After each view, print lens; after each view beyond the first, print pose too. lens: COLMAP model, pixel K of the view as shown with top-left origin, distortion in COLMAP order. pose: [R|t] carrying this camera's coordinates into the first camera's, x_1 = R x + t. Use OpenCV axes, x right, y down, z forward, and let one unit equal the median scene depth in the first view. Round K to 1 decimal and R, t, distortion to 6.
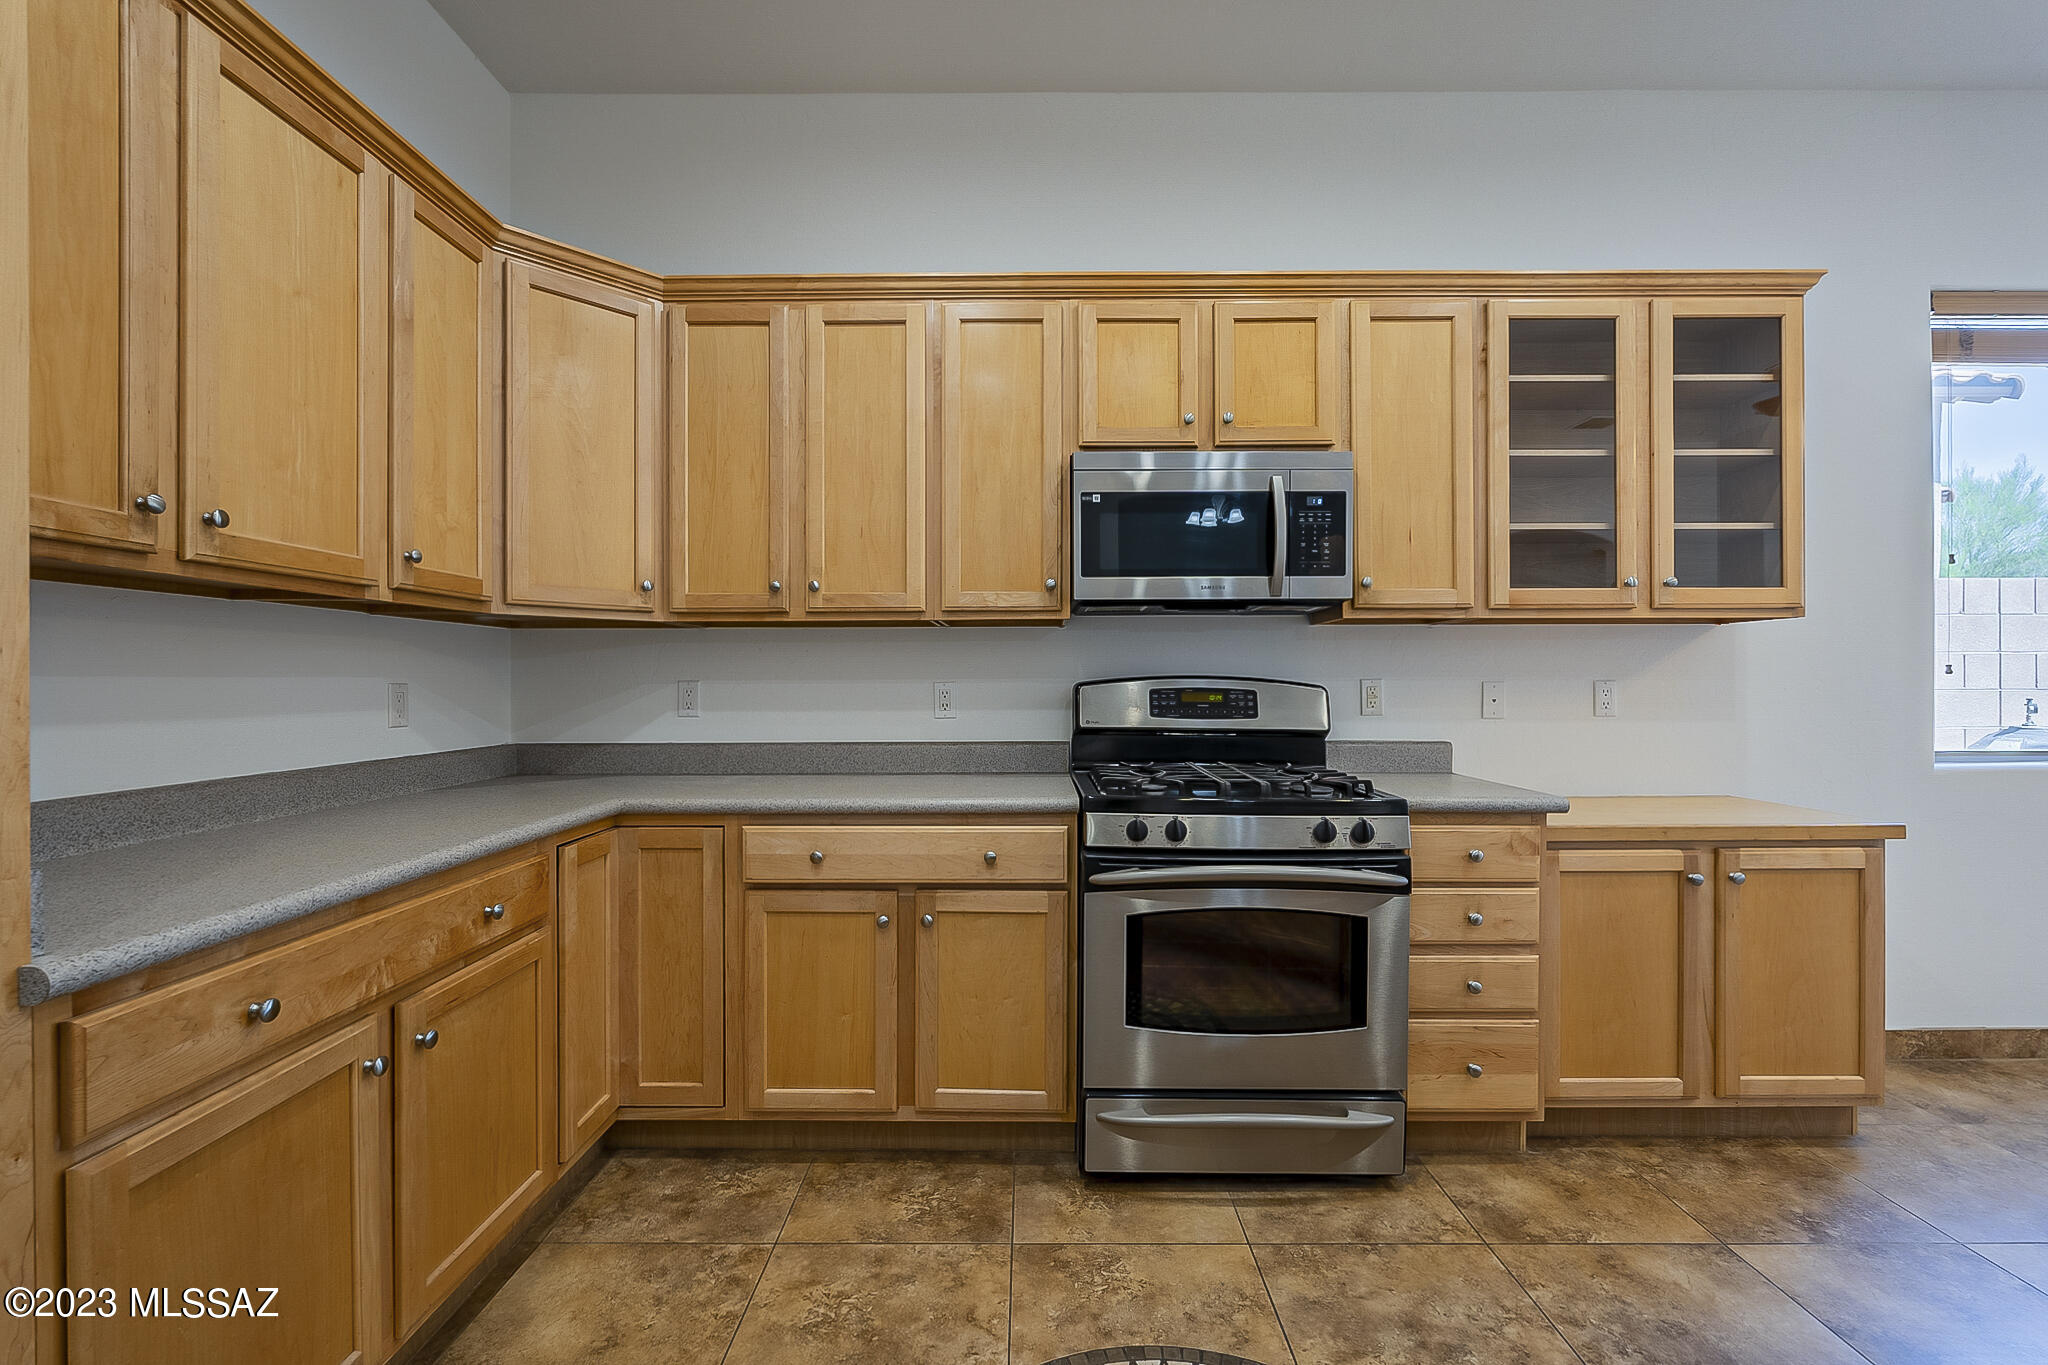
lens RADIAL K [[900.2, 0, 1024.4], [0, 900.2, 679.9], [0, 0, 1]] dist [-0.004602, 0.001483]
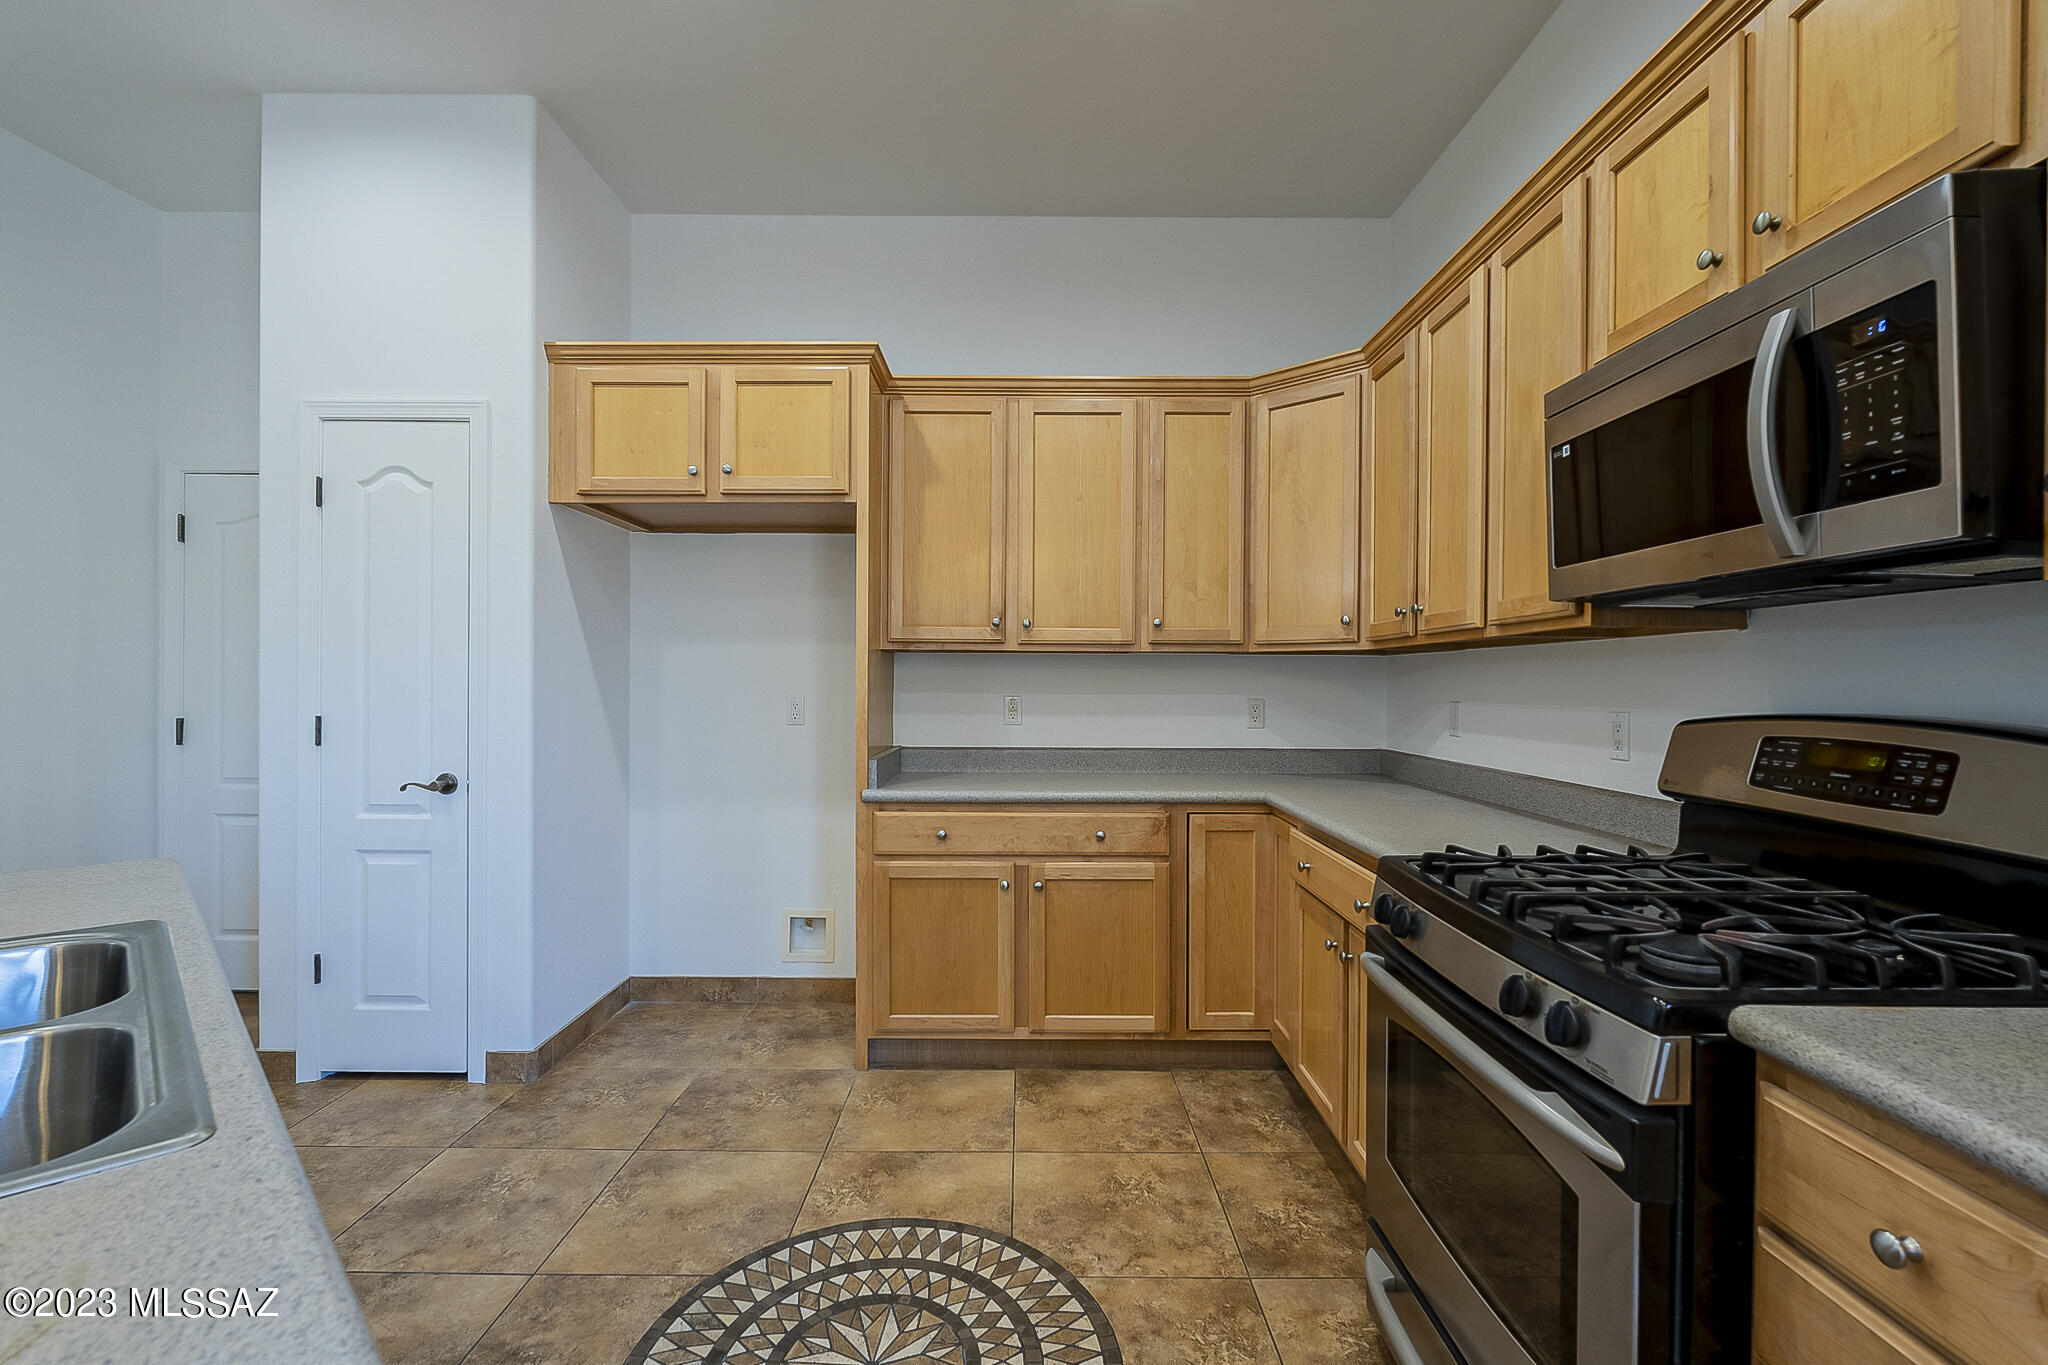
lens RADIAL K [[900.2, 0, 1025.0], [0, 900.2, 686.9], [0, 0, 1]] dist [-0.004602, 0.001483]
pose [[0.004292, 0.007472, -0.999963, 0.832642], [-0.005018, 0.999960, 0.007451, -0.027006], [0.999978, 0.004986, 0.004330, 0.636978]]
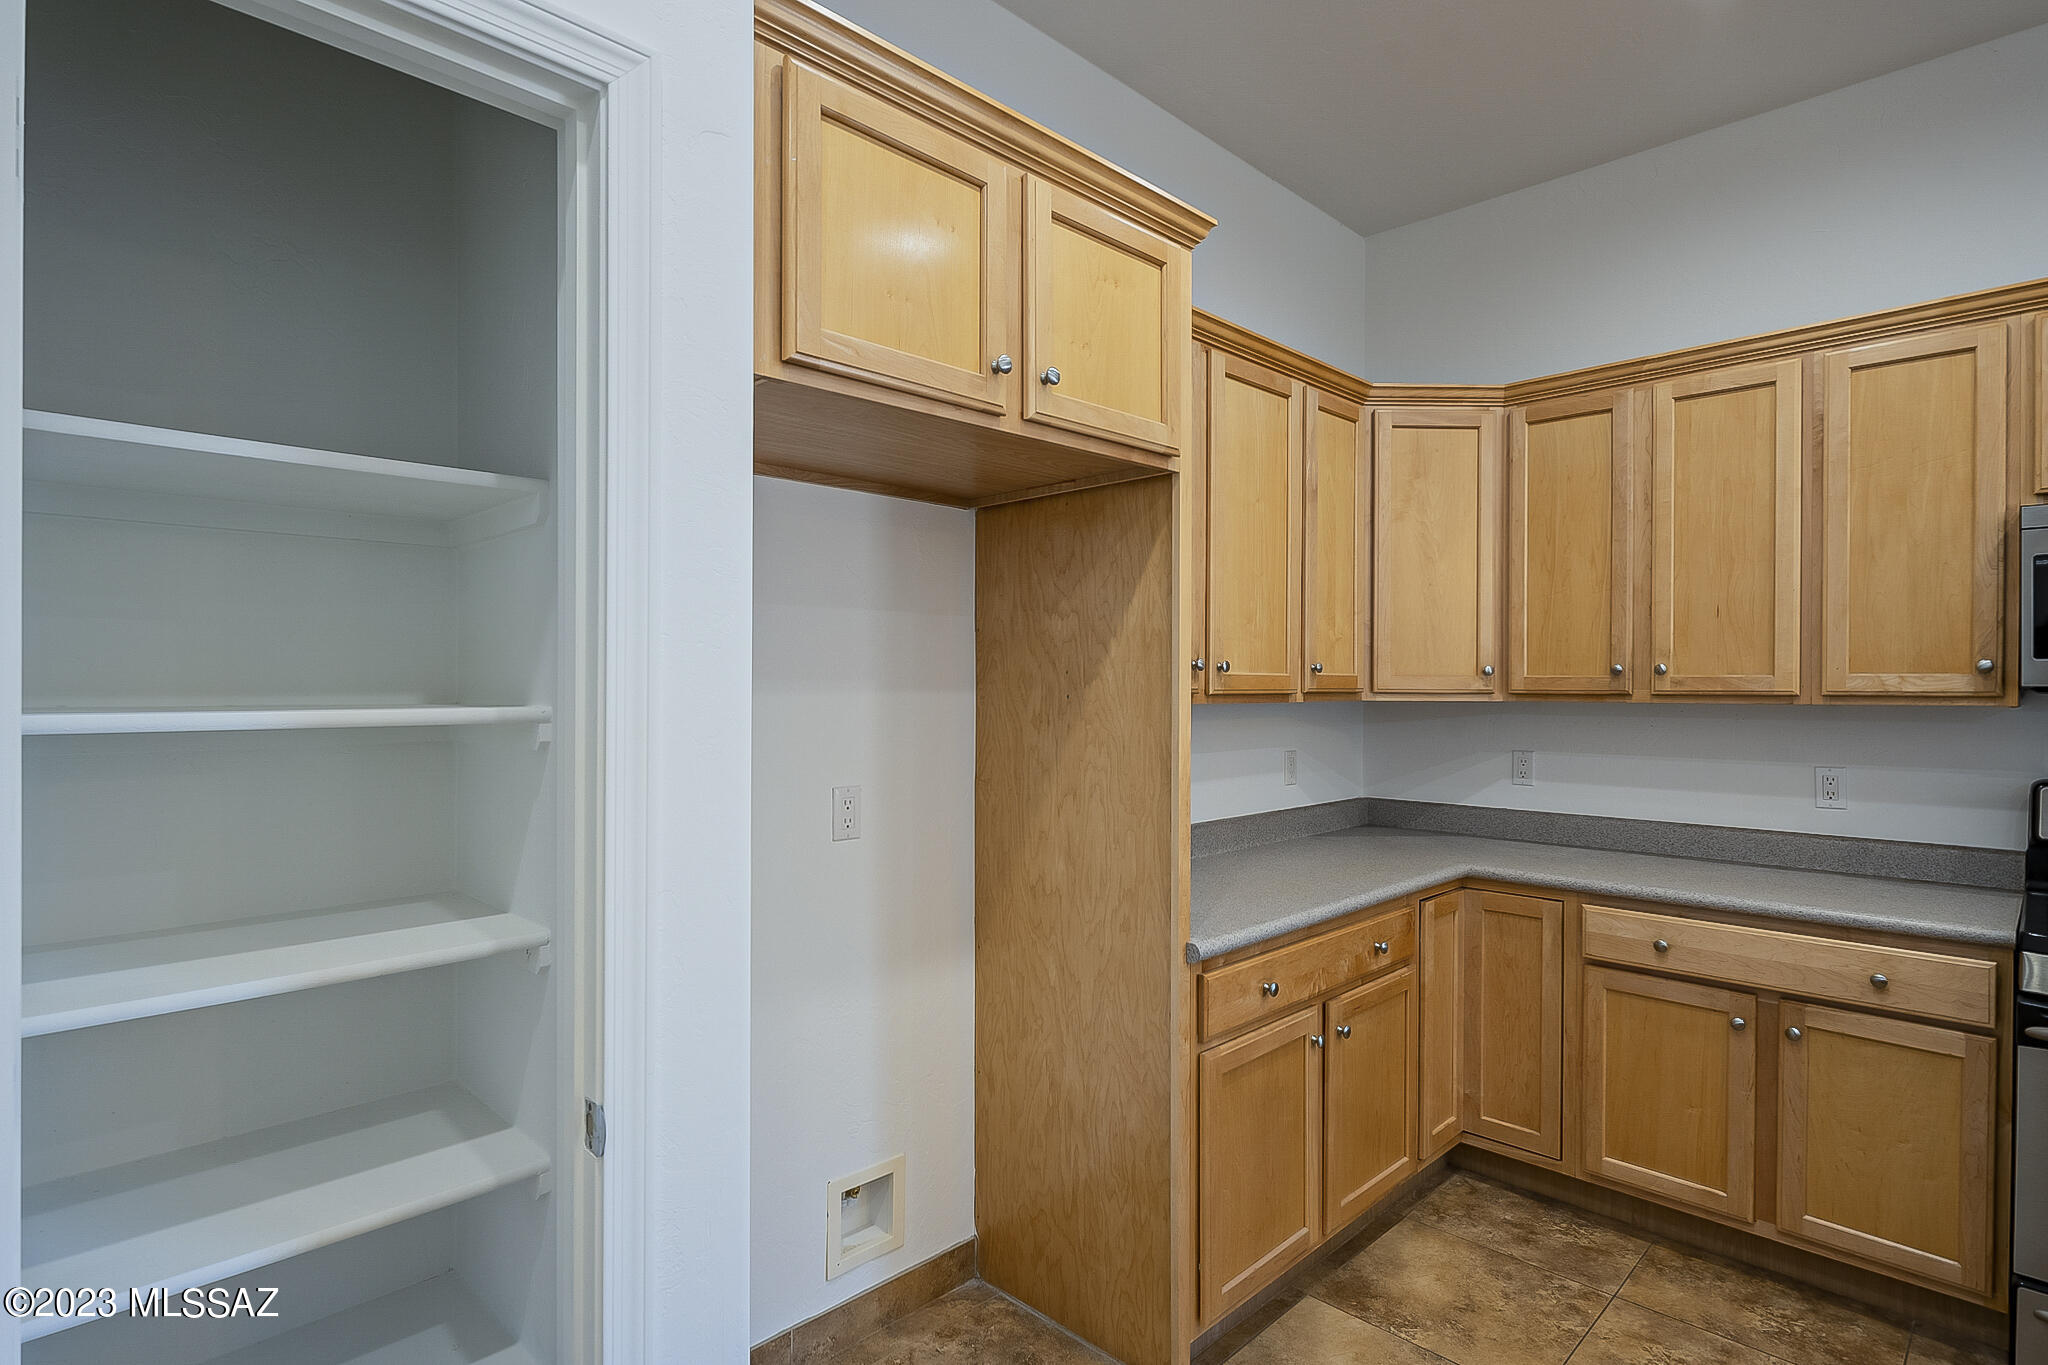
lens RADIAL K [[1040.5, 0, 1024.6], [0, 1040.5, 687.1], [0, 0, 1]] dist [-0.002265, 0.000365]
pose [[0.711588, 0.007129, -0.702561, 0.080480], [-0.005182, 0.999975, 0.004899, -0.096788], [0.702578, 0.000155, 0.711607, -0.341078]]
